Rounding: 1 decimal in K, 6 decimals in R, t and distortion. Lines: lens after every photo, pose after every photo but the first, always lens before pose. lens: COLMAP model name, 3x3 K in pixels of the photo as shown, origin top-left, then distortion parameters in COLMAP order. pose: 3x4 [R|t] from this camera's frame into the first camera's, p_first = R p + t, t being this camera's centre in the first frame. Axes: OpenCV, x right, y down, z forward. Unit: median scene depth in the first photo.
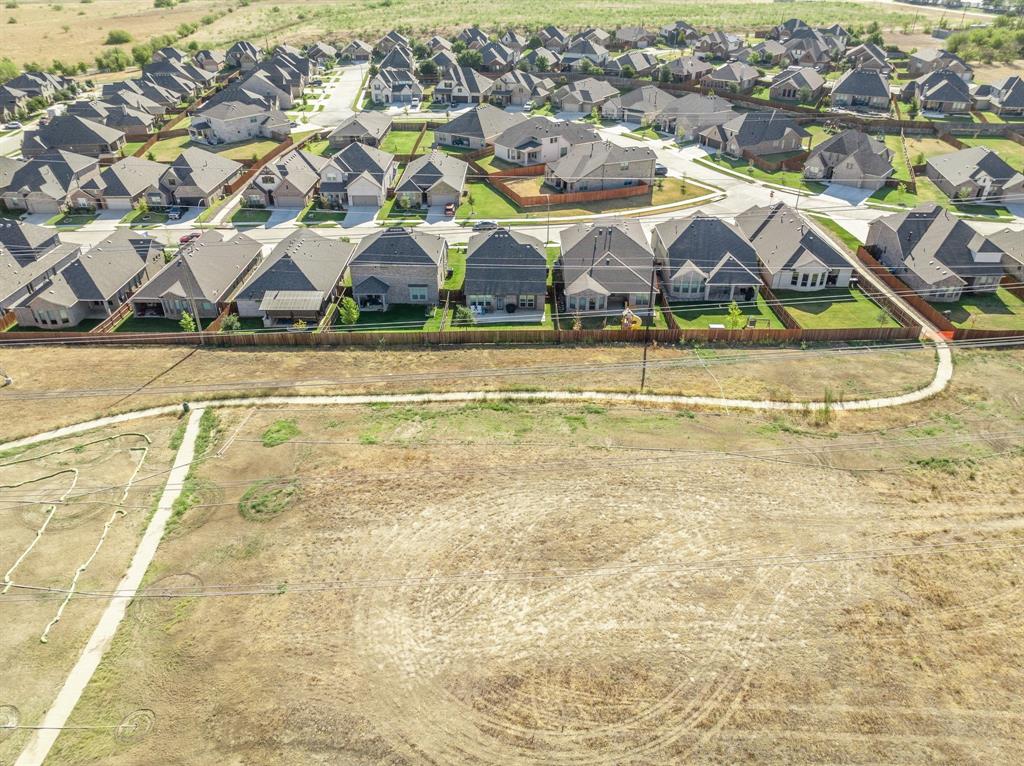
lens RADIAL K [[729.4, 0, 512.0], [0, 729.4, 383.0], [0, 0, 1]] dist [-0.033390, 0.003649]
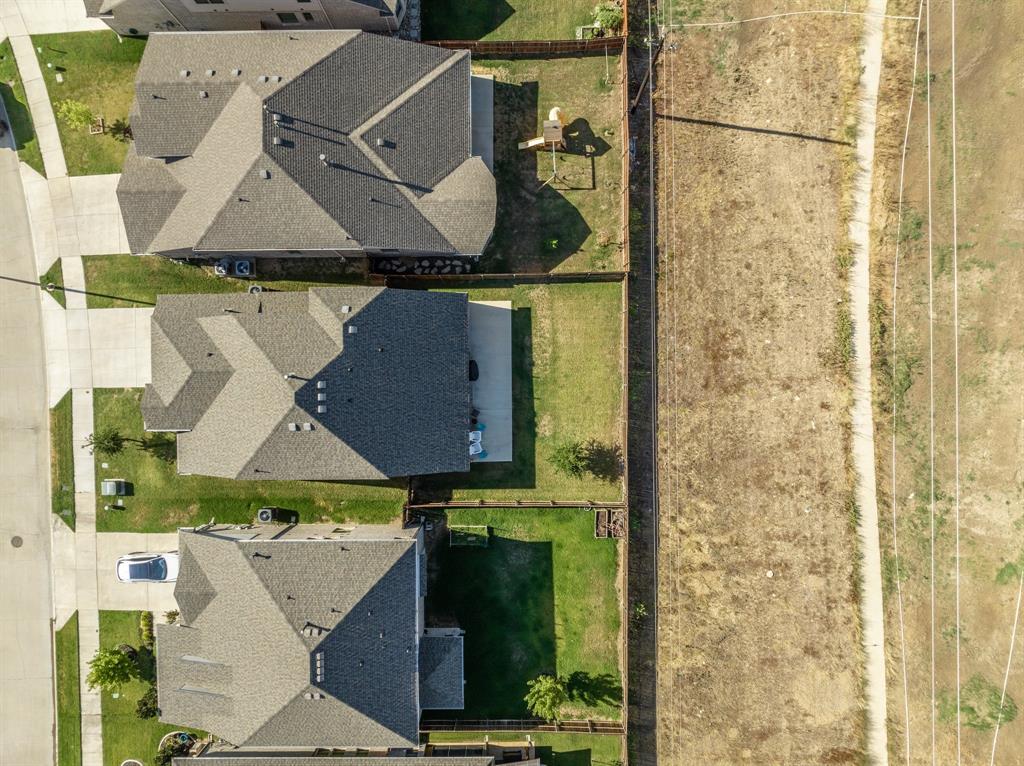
lens RADIAL K [[729.4, 0, 512.0], [0, 729.4, 383.0], [0, 0, 1]] dist [-0.033390, 0.003649]
pose [[-0.018852, -0.999649, -0.018613, -0.000737], [0.511694, -0.025640, 0.858785, -0.501520], [-0.858961, 0.006665, 0.511997, 0.731902]]
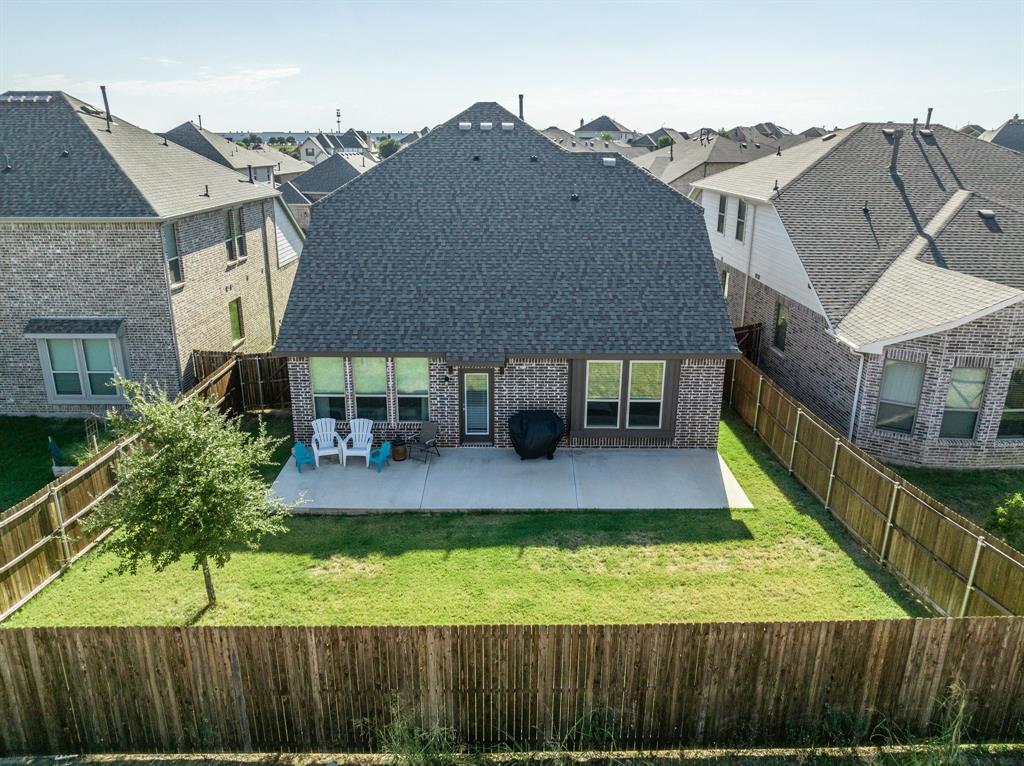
lens RADIAL K [[729.4, 0, 512.0], [0, 729.4, 383.0], [0, 0, 1]] dist [-0.033390, 0.003649]
pose [[0.999830, 0.003550, 0.018108, -0.010643], [0.000741, 0.972801, -0.231640, -0.072892], [-0.018438, 0.231614, 0.972633, 0.822753]]
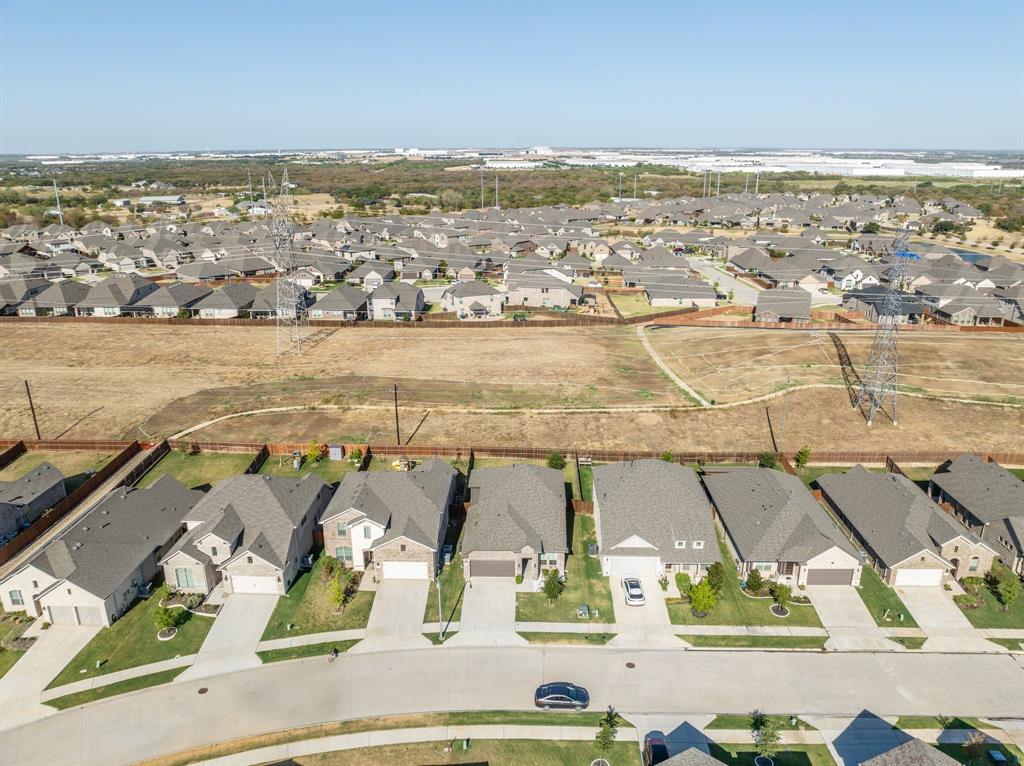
lens RADIAL K [[729.4, 0, 512.0], [0, 729.4, 383.0], [0, 0, 1]] dist [-0.033390, 0.003649]
pose [[-0.999863, -0.006277, 0.015312, -0.014398], [0.007526, 0.651585, 0.758538, -0.921466], [-0.014738, 0.758549, -0.651449, 1.517805]]
